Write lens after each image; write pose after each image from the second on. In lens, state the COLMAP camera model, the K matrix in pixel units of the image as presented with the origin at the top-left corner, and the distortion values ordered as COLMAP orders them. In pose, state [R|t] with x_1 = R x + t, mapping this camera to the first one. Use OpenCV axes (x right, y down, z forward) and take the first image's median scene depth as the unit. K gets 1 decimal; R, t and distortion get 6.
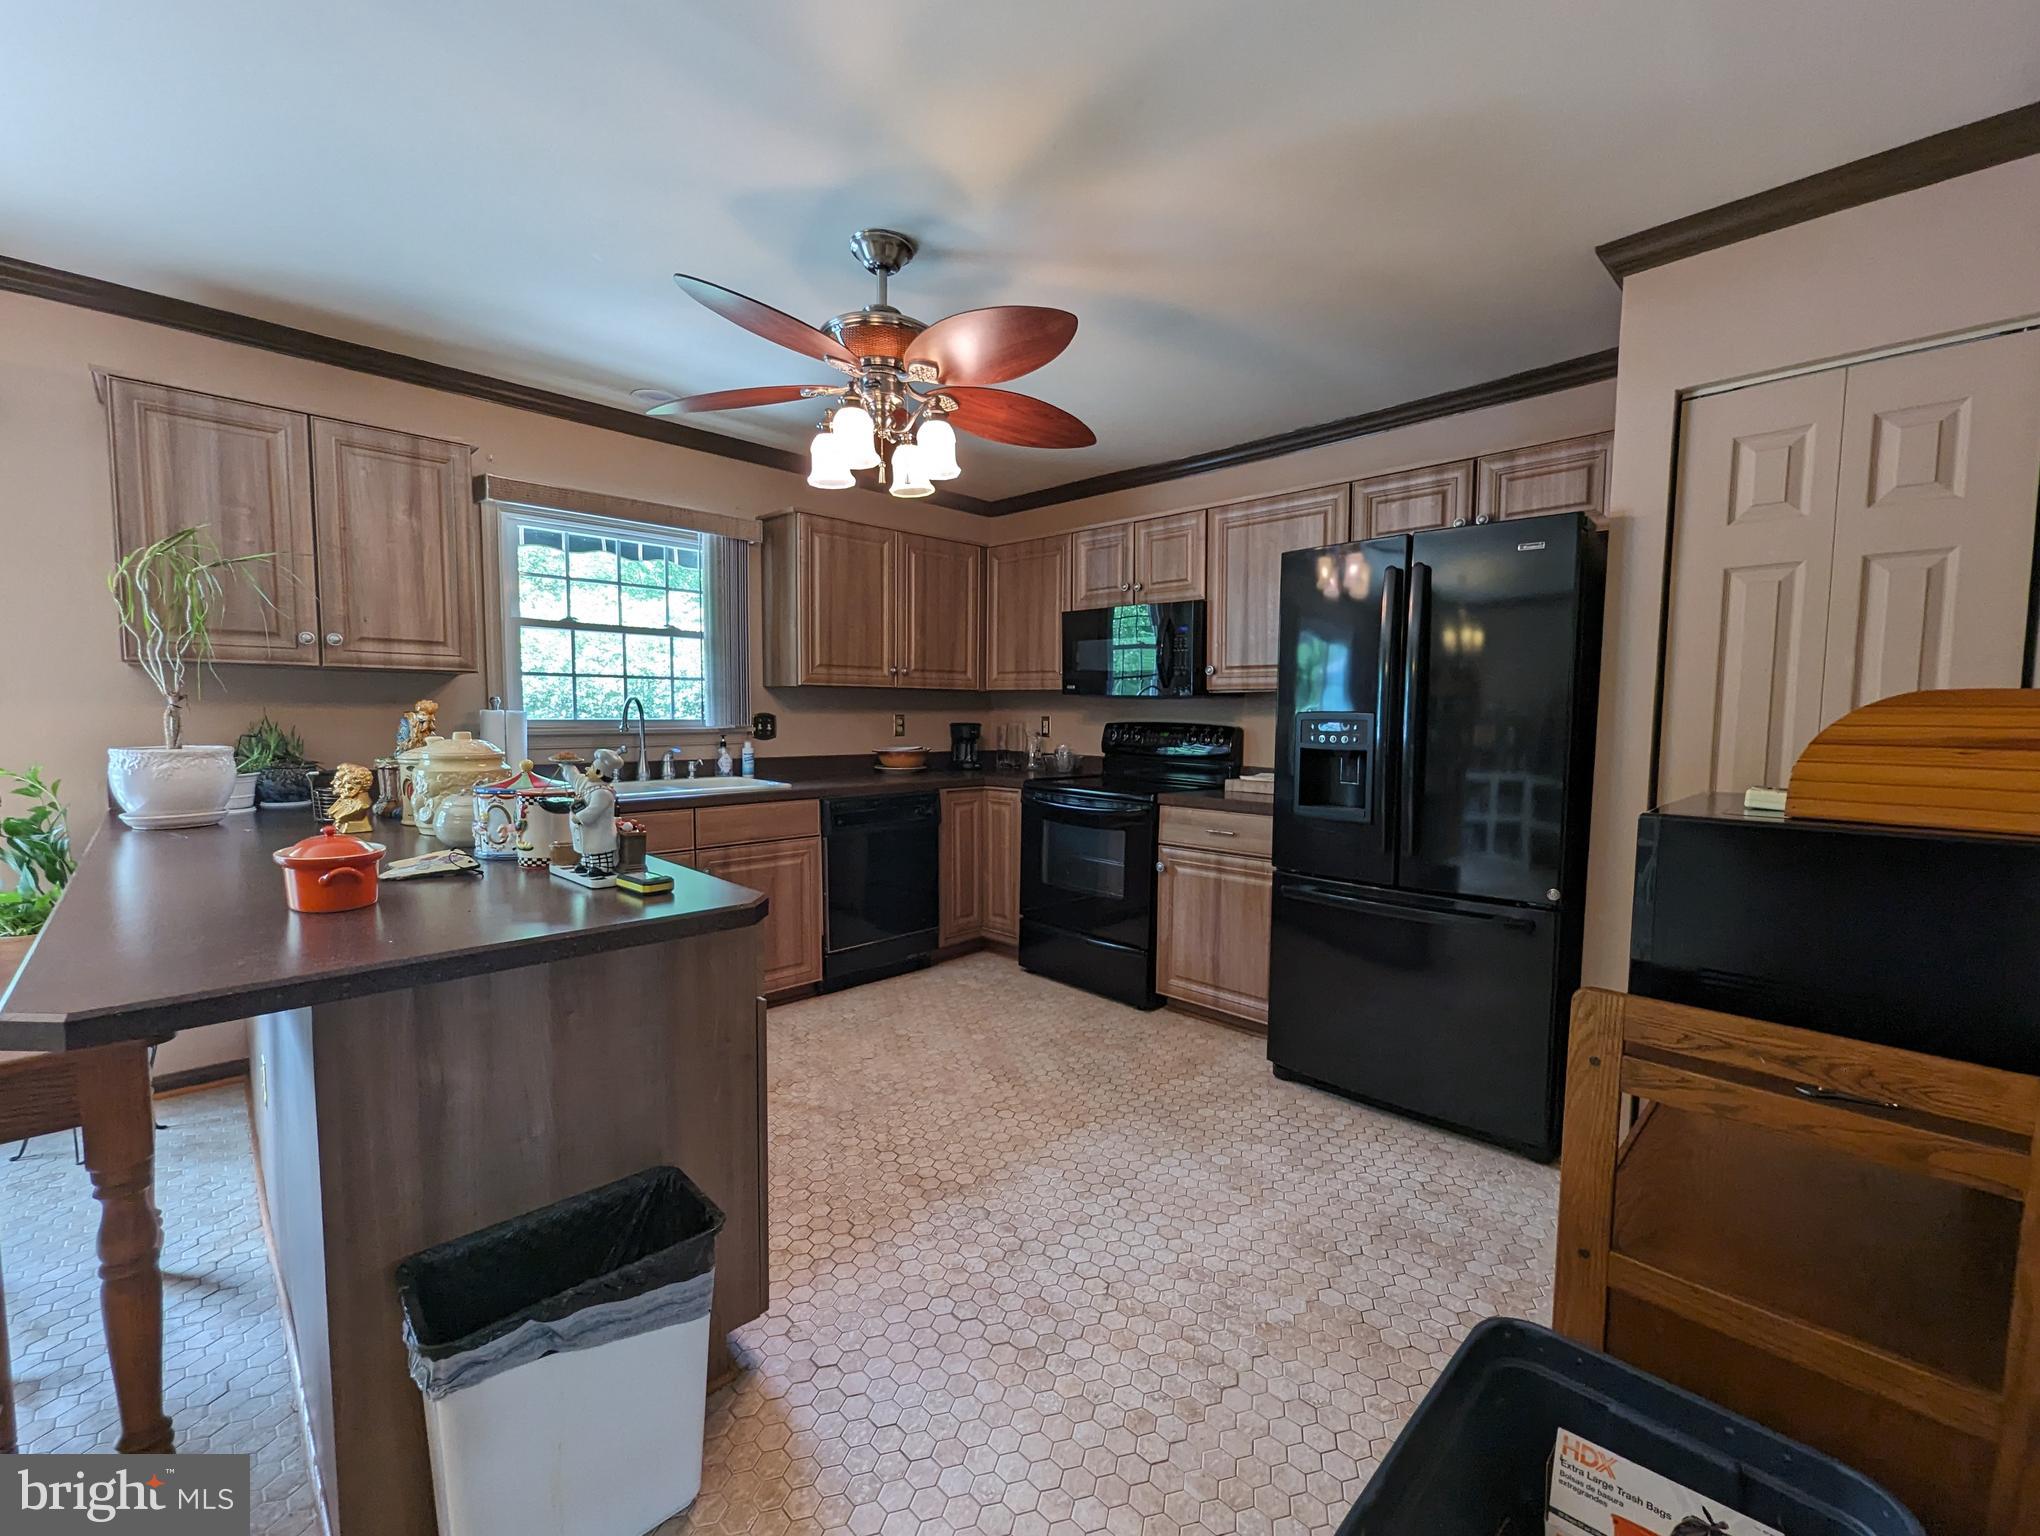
lens RADIAL K [[846.2, 0, 1028.8], [0, 846.2, 774.6], [0, 0, 1]] dist [-0.000026, 0.000140]
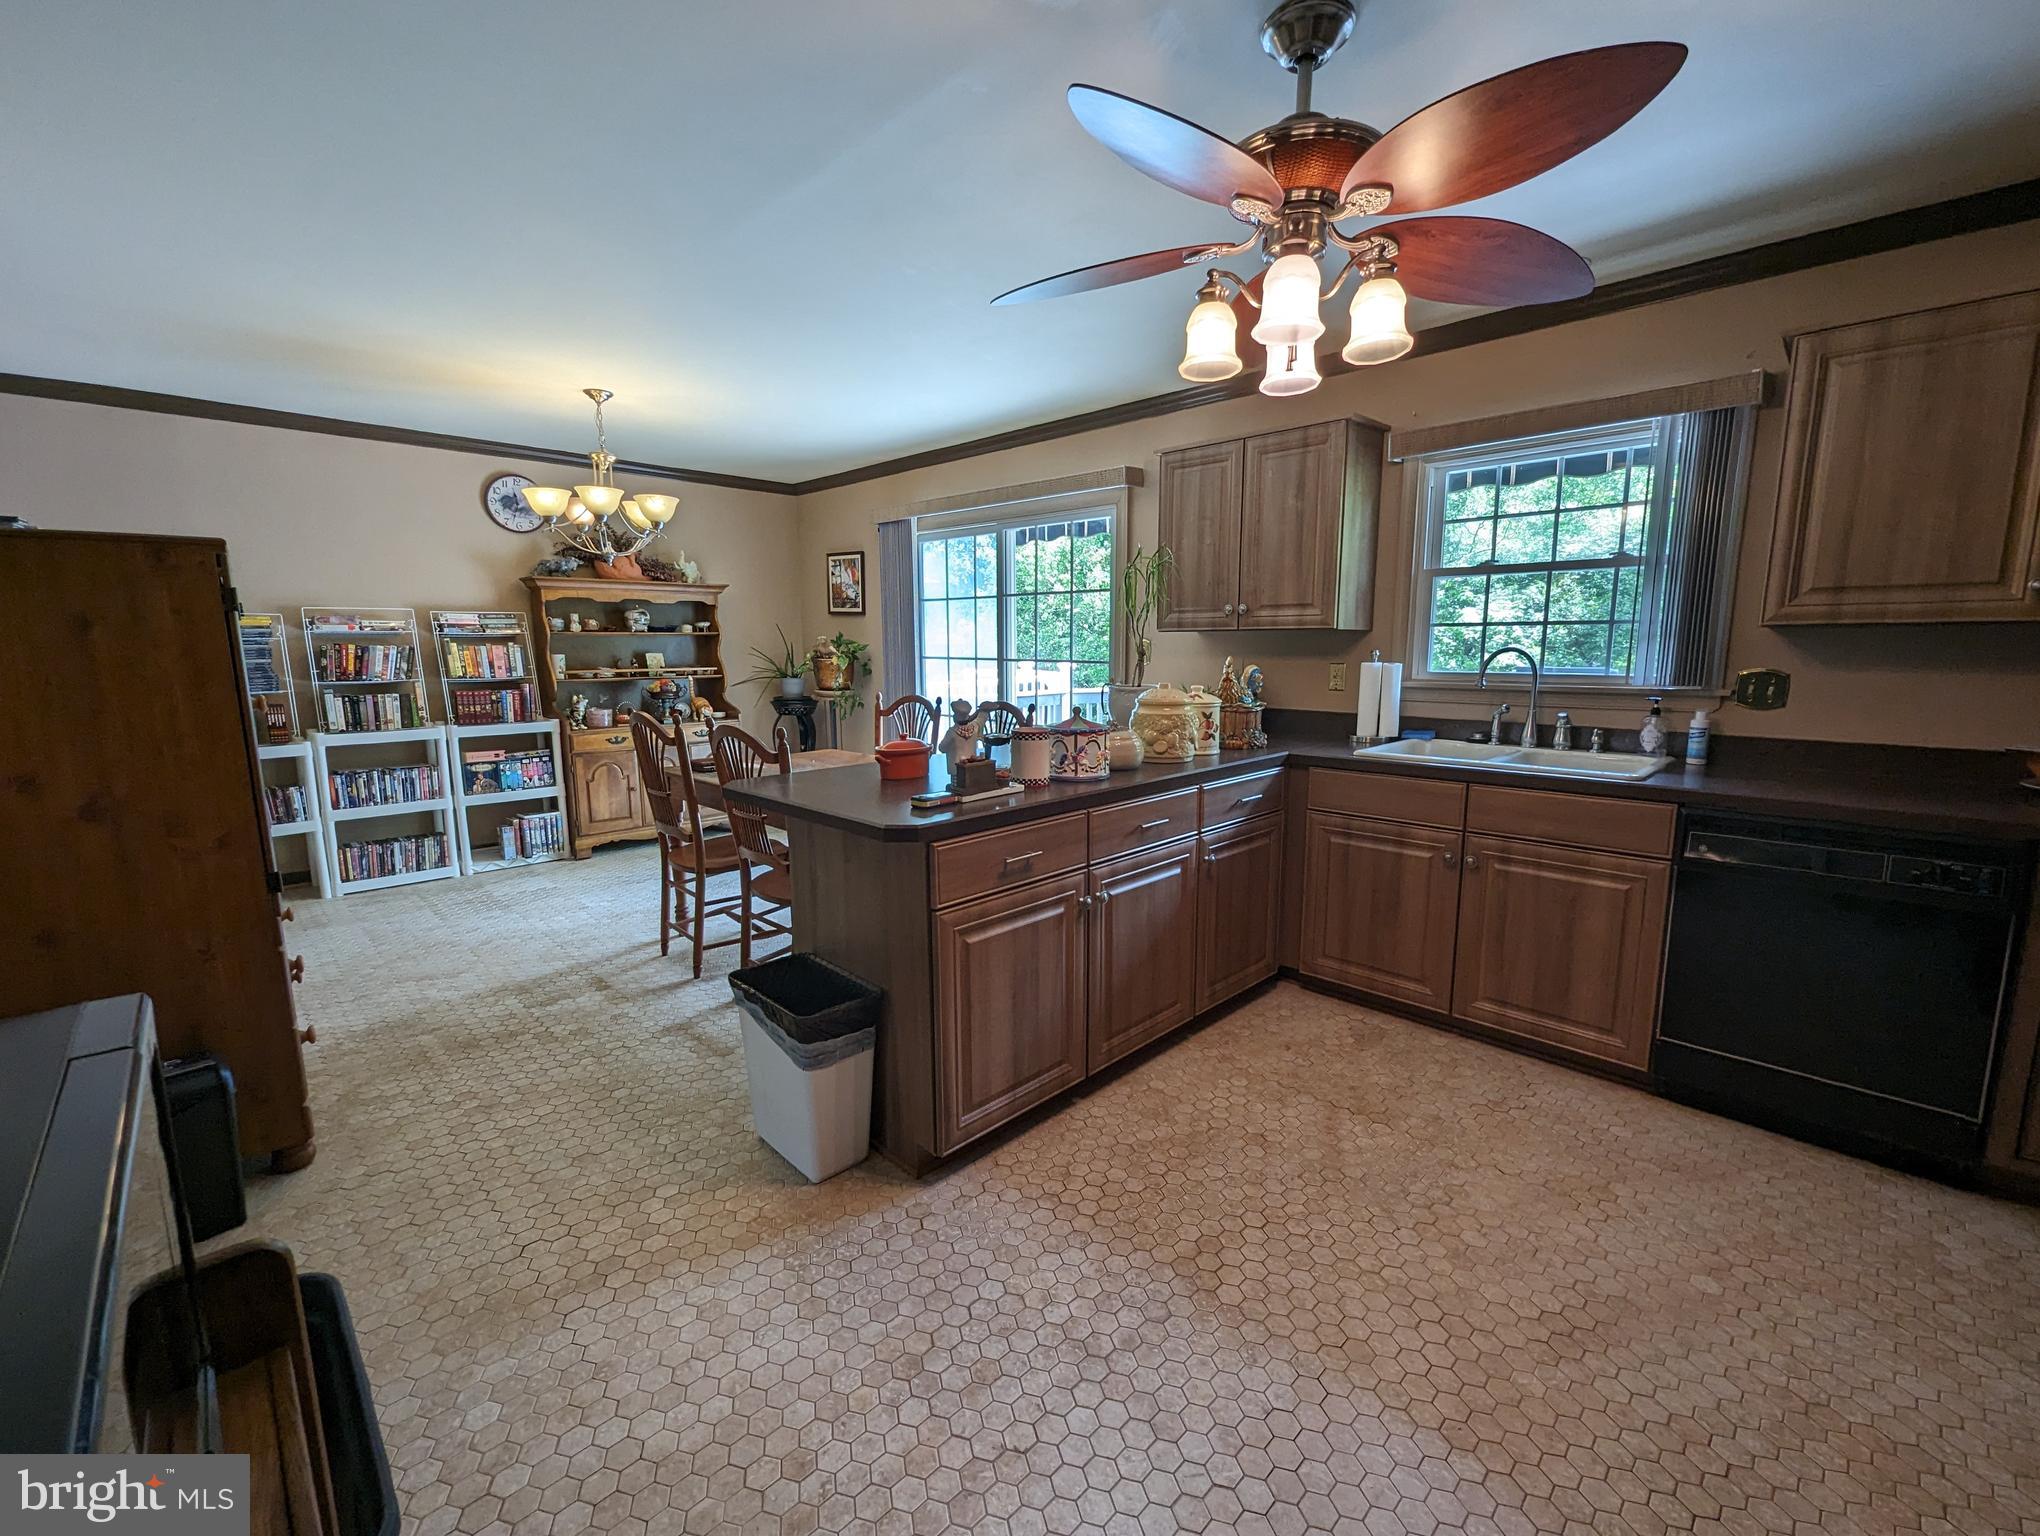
lens RADIAL K [[846.2, 0, 1028.8], [0, 846.2, 774.6], [0, 0, 1]] dist [-0.000026, 0.000140]
pose [[0.002521, 0.145335, -0.989379, 0.451721], [-0.071479, 0.986878, 0.144785, -0.061144], [0.997439, 0.070355, 0.012876, 0.573397]]
